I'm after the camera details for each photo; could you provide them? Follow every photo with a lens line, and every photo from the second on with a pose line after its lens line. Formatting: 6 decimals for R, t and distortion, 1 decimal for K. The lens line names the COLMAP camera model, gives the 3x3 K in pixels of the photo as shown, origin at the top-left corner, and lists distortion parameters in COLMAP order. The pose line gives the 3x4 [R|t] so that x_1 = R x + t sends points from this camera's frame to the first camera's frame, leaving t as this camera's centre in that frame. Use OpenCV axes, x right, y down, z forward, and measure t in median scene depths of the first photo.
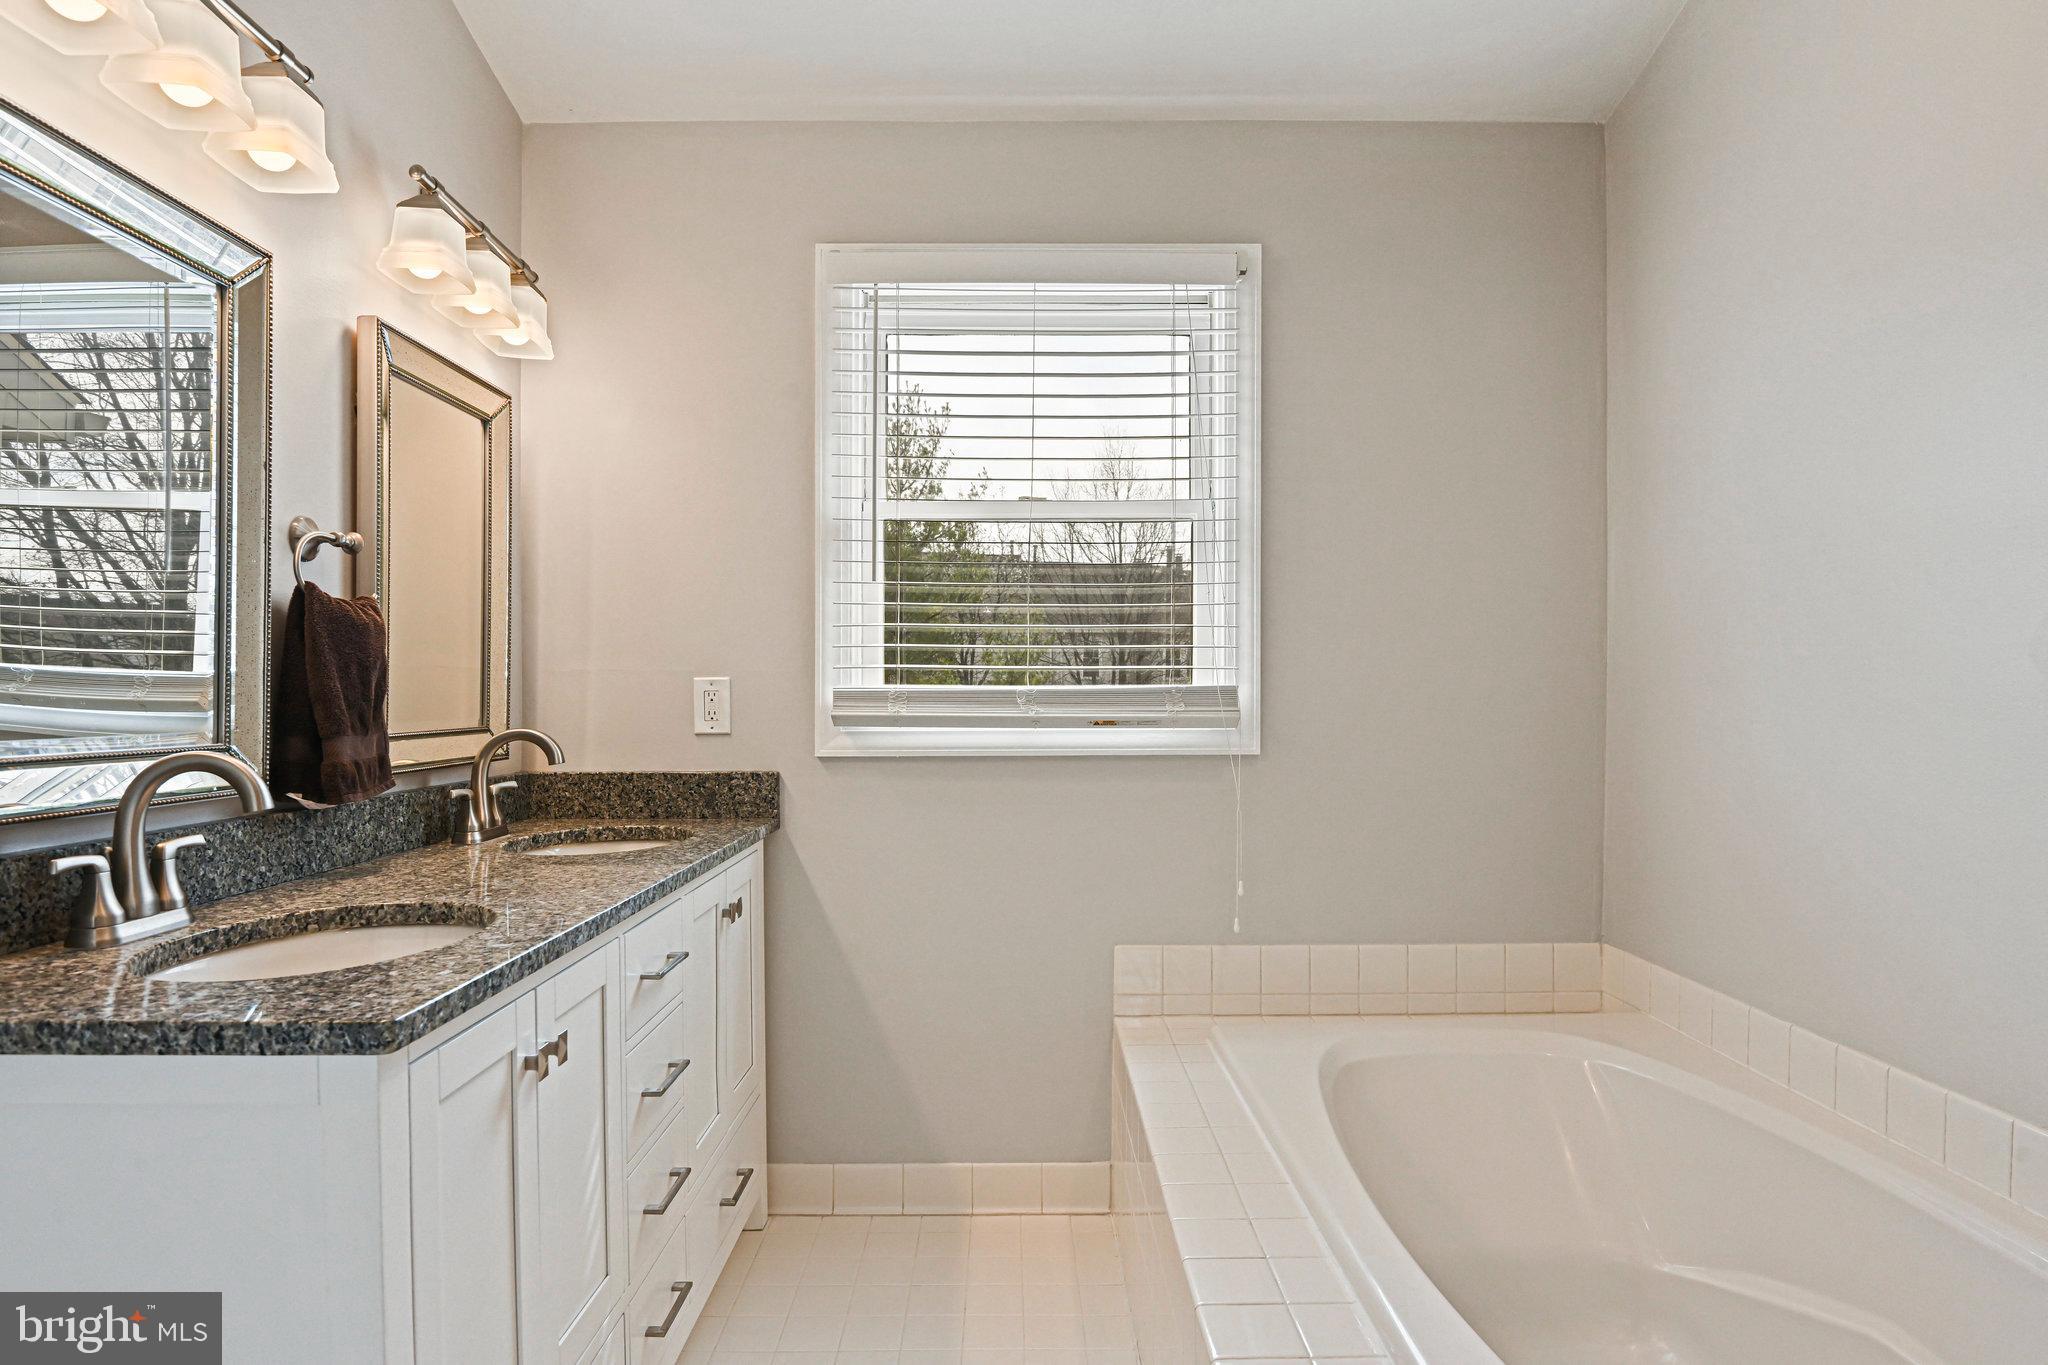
lens RADIAL K [[1125.9, 0, 1021.8], [0, 1125.9, 694.4], [0, 0, 1]] dist [-0.011969, -0.008241]
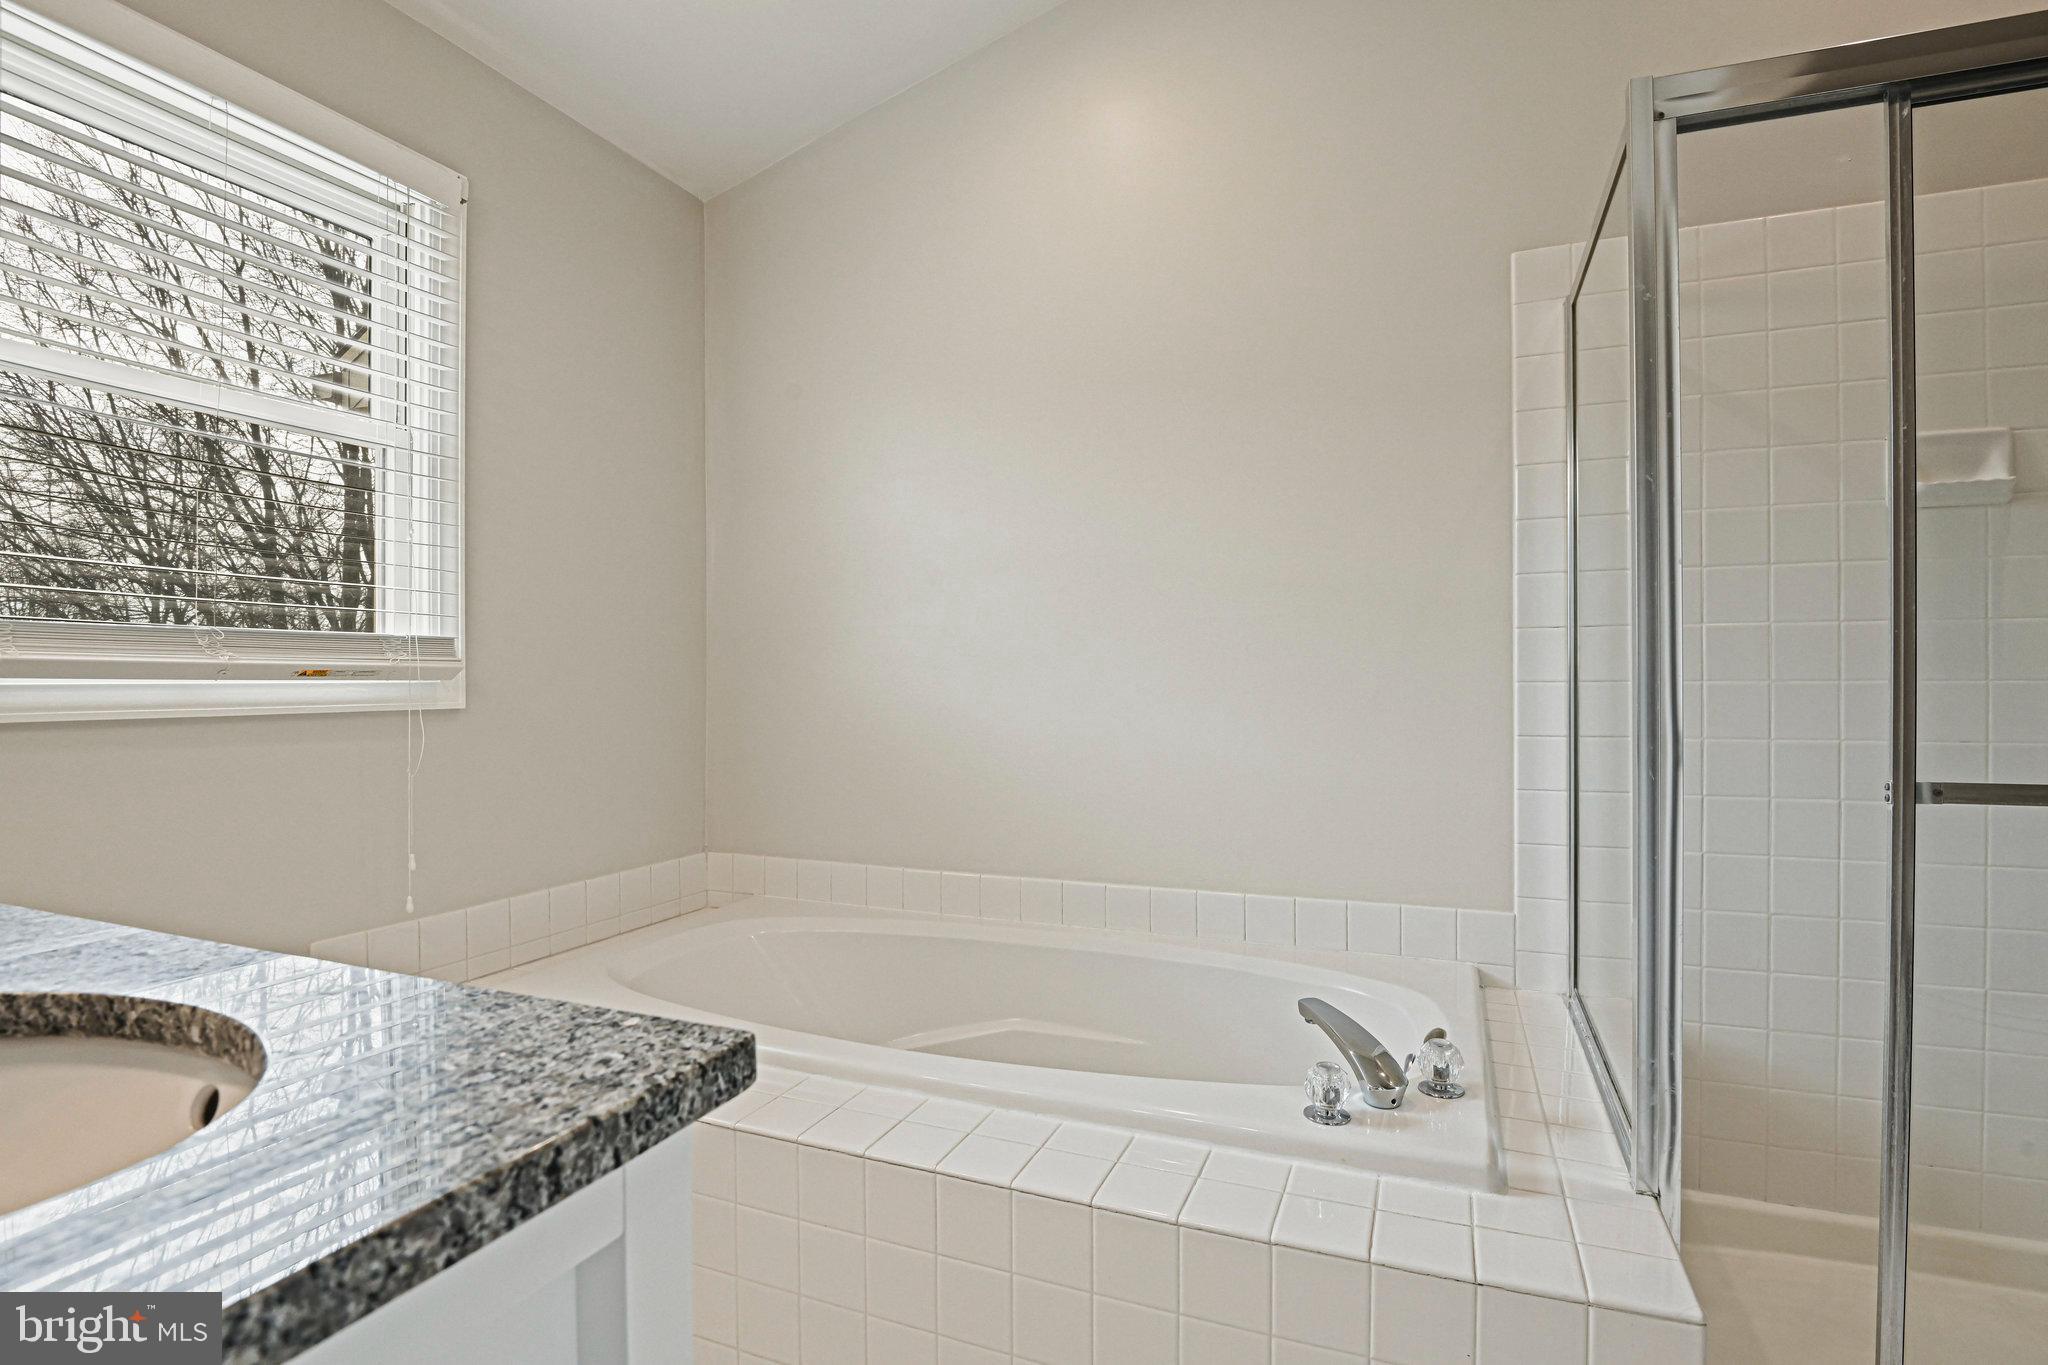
lens RADIAL K [[1062.4, 0, 970.4], [0, 1062.4, 682.2], [0, 0, 1]] dist [-0.016252, -0.006723]
pose [[0.378440, 0.005567, 0.925609, -1.096433], [-0.002401, 0.999984, -0.005032, 0.083304], [-0.925623, -0.000318, 0.378447, 0.634505]]
